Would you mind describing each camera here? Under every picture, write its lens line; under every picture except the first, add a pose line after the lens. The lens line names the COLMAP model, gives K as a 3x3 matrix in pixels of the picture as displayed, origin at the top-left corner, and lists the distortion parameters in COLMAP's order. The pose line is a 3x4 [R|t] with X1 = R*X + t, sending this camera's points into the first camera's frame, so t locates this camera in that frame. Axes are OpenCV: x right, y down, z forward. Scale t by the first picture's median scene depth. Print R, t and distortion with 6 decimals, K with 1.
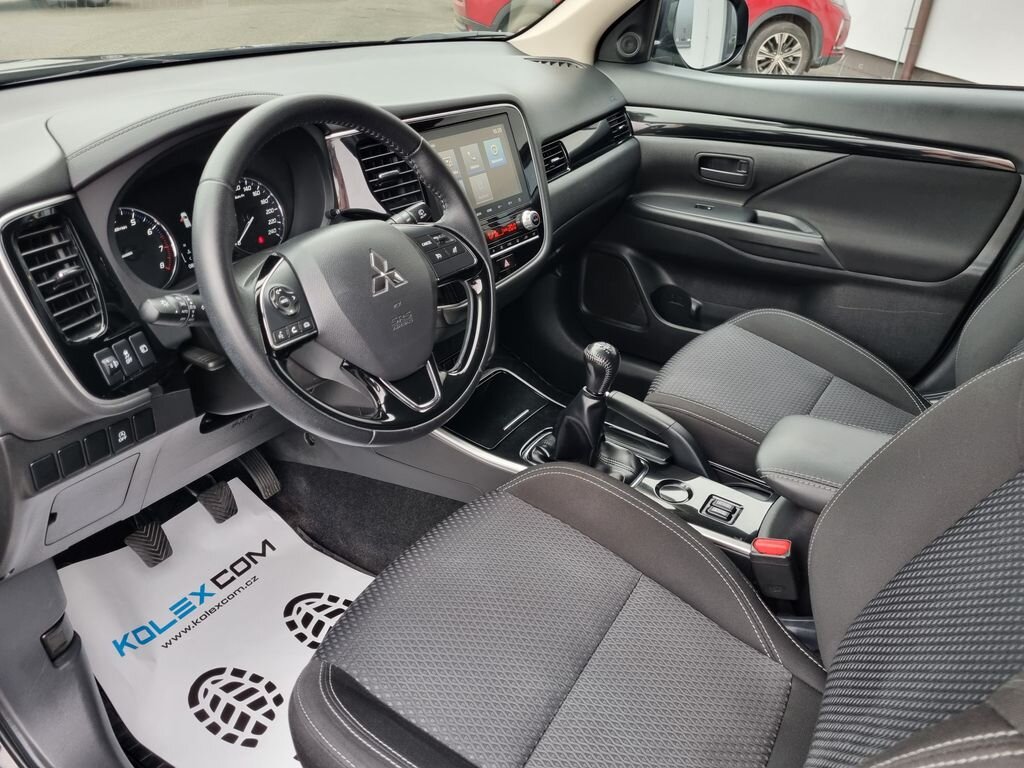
lens RADIAL K [[795.1, 0, 535.4], [0, 795.1, 379.0], [0, 0, 1]] dist [0.035981, -0.001787]
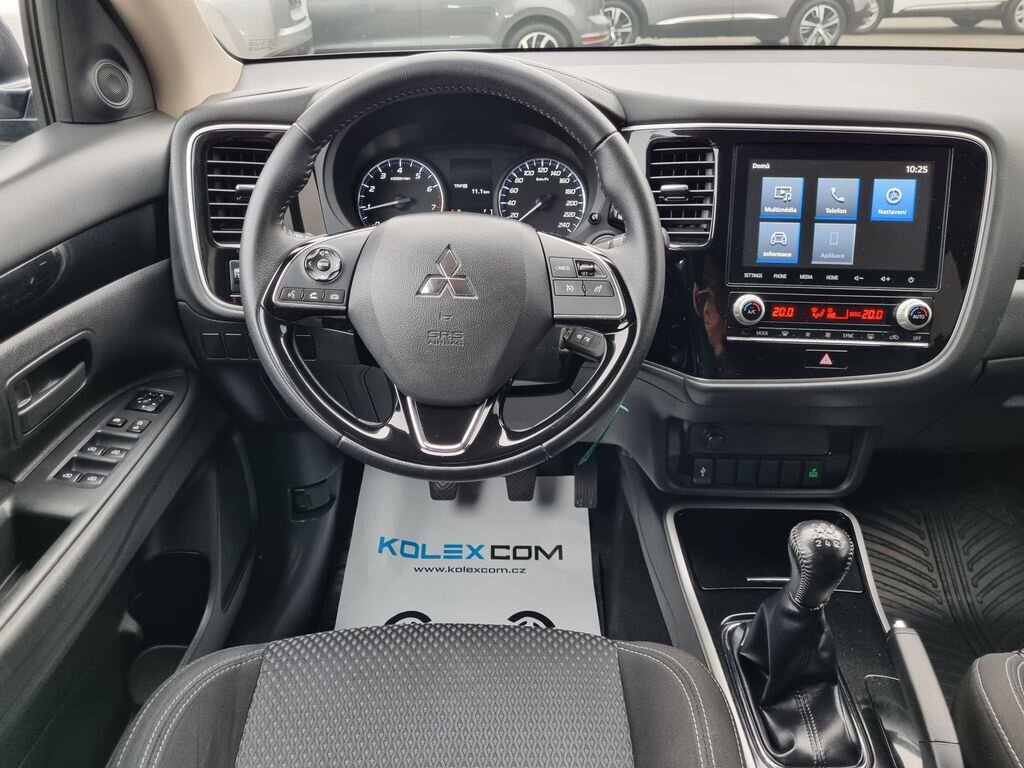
lens RADIAL K [[800.6, 0, 512.0], [0, 800.6, 384.0], [0, 0, 1]] dist [0.043304, -0.045662]
pose [[0.506050, 0.377450, -0.775529, 0.350471], [-0.399246, 0.899539, 0.177289, -0.137434], [0.764536, 0.219910, 0.605907, 0.383619]]
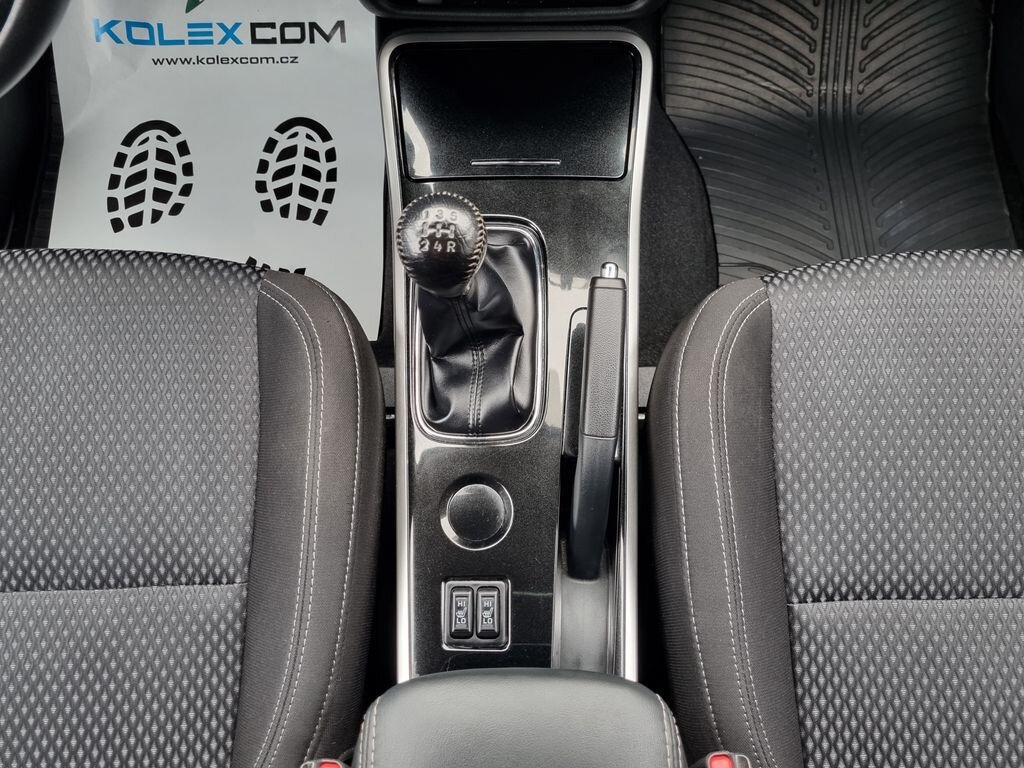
lens RADIAL K [[800.6, 0, 512.0], [0, 800.6, 384.0], [0, 0, 1]] dist [0.043304, -0.045662]
pose [[0.520056, 0.803184, -0.290579, 0.251381], [-0.384453, 0.523913, 0.760073, -0.278073], [0.762717, -0.283567, 0.581251, 0.692582]]
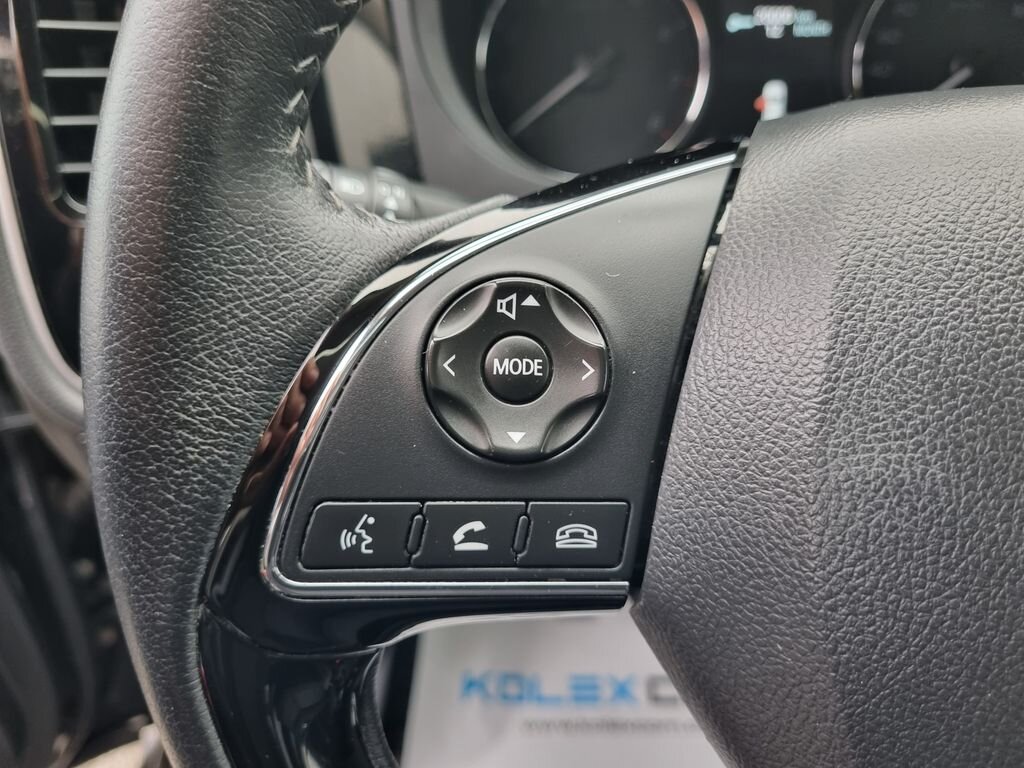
lens RADIAL K [[818.7, 0, 494.1], [0, 818.7, 365.7], [0, 0, 1]] dist [-0.011566, -0.008744]
pose [[0.481290, 0.449085, -0.752783, -0.110630], [-0.391470, 0.878511, 0.273805, -0.087898], [0.784290, 0.162912, 0.598622, 0.540407]]
